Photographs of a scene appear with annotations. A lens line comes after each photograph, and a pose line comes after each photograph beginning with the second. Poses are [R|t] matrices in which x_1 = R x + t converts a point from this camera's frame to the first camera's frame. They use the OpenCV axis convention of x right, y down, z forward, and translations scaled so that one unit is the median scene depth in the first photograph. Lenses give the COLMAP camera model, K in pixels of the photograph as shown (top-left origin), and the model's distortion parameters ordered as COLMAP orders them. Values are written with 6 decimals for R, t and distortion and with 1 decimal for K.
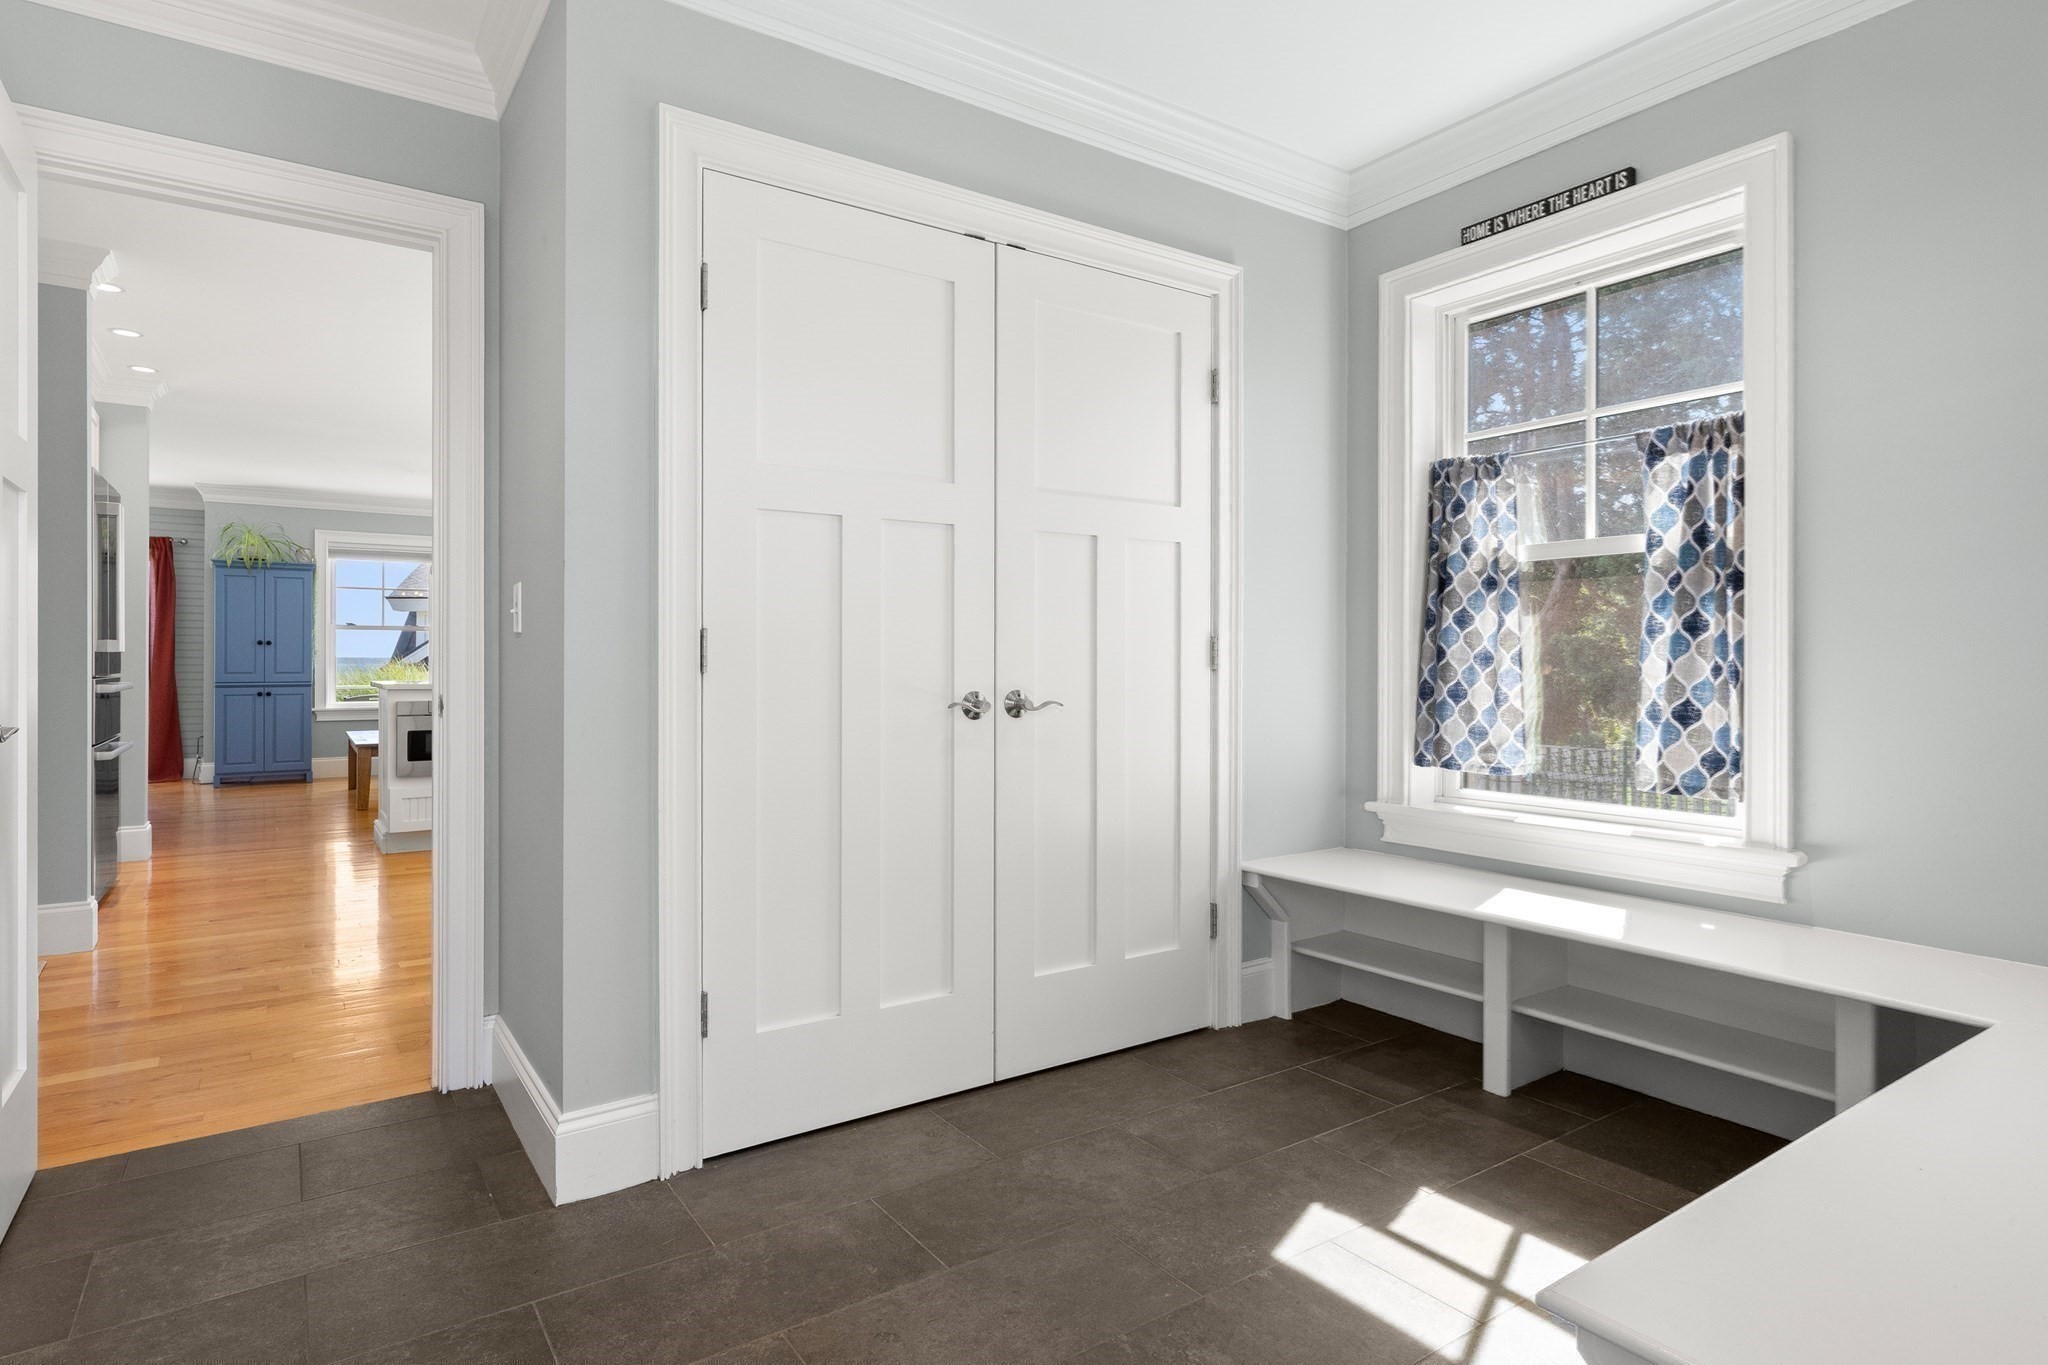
lens RADIAL K [[1112.9, 0, 1021.6], [0, 1112.9, 670.5], [0, 0, 1]] dist [0.001607, 0.001105]
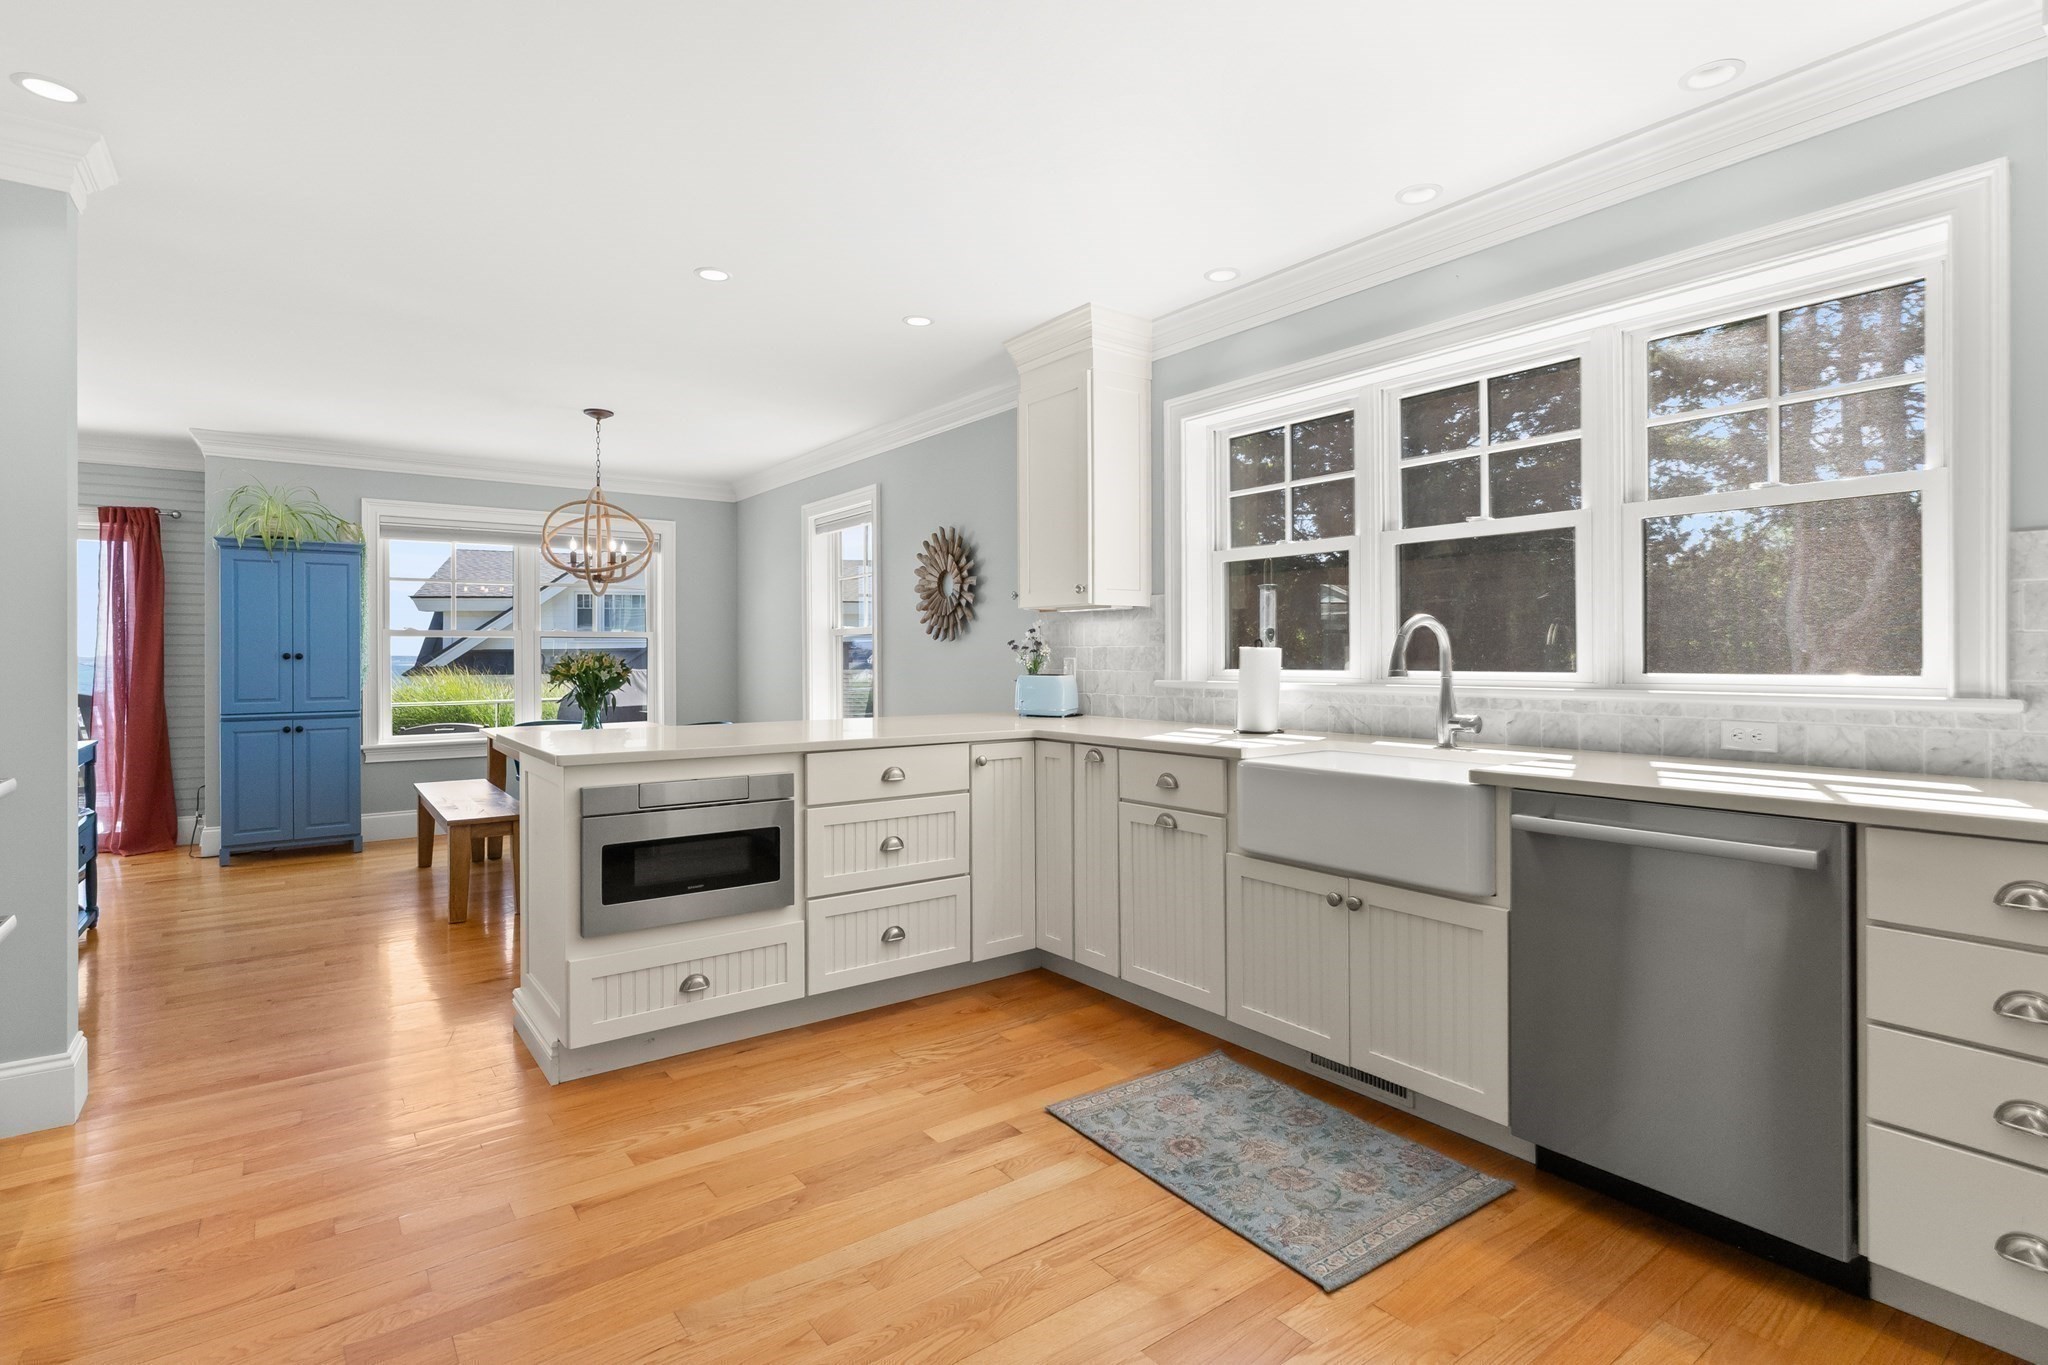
lens RADIAL K [[1008.7, 0, 1026.6], [0, 1008.7, 667.0], [0, 0, 1]] dist [-0.005758, -0.002616]
pose [[0.998828, -0.004217, 0.048212, -0.242137], [0.003948, 0.999976, 0.005673, -0.019281], [-0.048235, -0.005476, 0.998821, 0.336526]]
